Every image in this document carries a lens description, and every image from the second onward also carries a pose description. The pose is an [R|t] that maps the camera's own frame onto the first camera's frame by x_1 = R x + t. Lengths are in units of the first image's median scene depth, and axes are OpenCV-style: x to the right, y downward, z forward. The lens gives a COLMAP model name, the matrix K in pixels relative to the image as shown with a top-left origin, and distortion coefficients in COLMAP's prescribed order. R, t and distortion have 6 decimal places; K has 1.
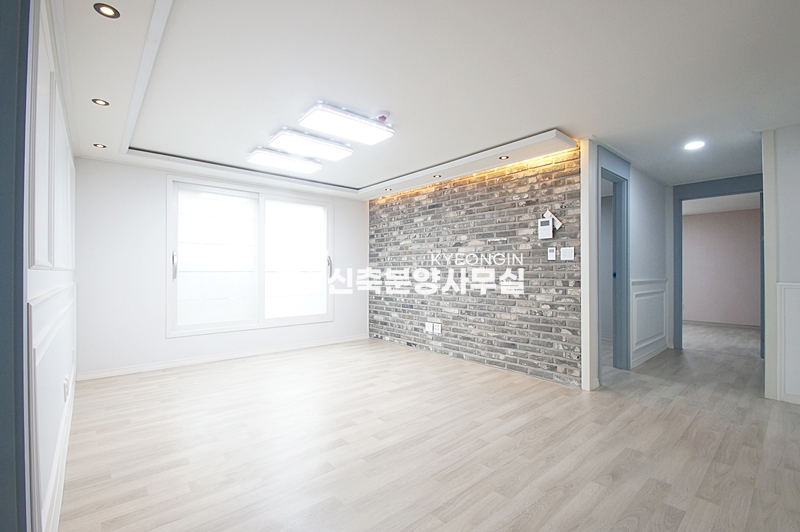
lens RADIAL K [[355.4, 0, 399.2], [0, 355.4, 269.1], [0, 0, 1]] dist [0.000590, -0.000163]
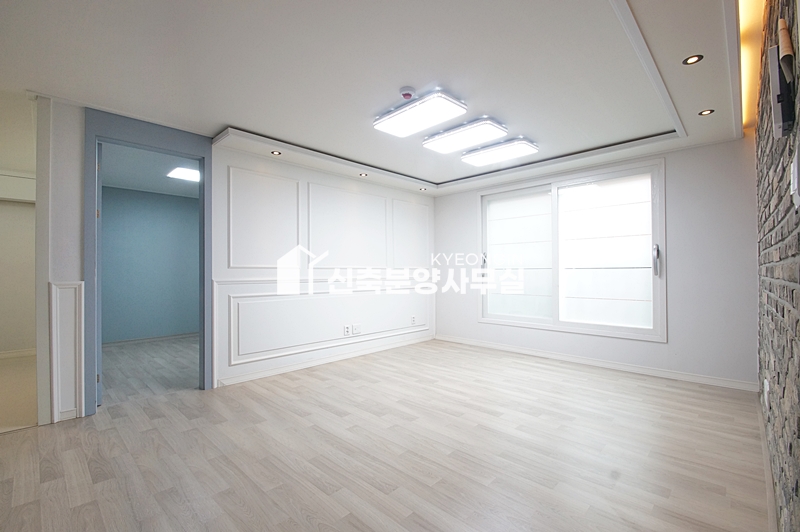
lens RADIAL K [[352.7, 0, 399.7], [0, 352.7, 270.2], [0, 0, 1]] dist [-0.006437, -0.001208]
pose [[0.080004, -0.006890, -0.996771, 0.547655], [0.013922, 0.999886, -0.005794, 0.012118], [0.996697, -0.013413, 0.080090, 0.596065]]
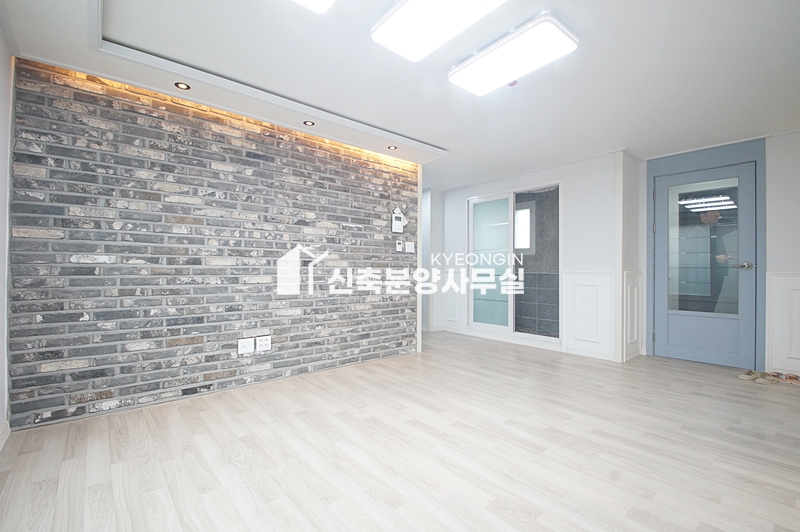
lens RADIAL K [[352.7, 0, 399.7], [0, 352.7, 270.2], [0, 0, 1]] dist [-0.006437, -0.001208]
pose [[0.015405, 0.001180, 0.999881, -0.610236], [-0.013009, 0.999915, -0.000979, 0.031037], [-0.999797, -0.012992, 0.015419, 0.830610]]
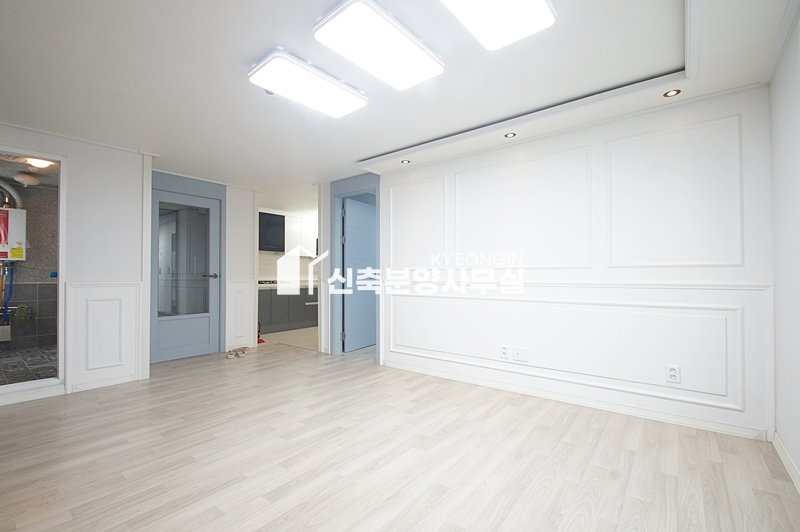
lens RADIAL K [[352.7, 0, 399.7], [0, 352.7, 270.2], [0, 0, 1]] dist [-0.006437, -0.001208]
pose [[-0.982730, -0.001176, -0.185040, -0.130586], [0.002896, 0.999760, -0.021736, 0.017707], [0.185021, -0.021897, -0.982491, 1.241398]]
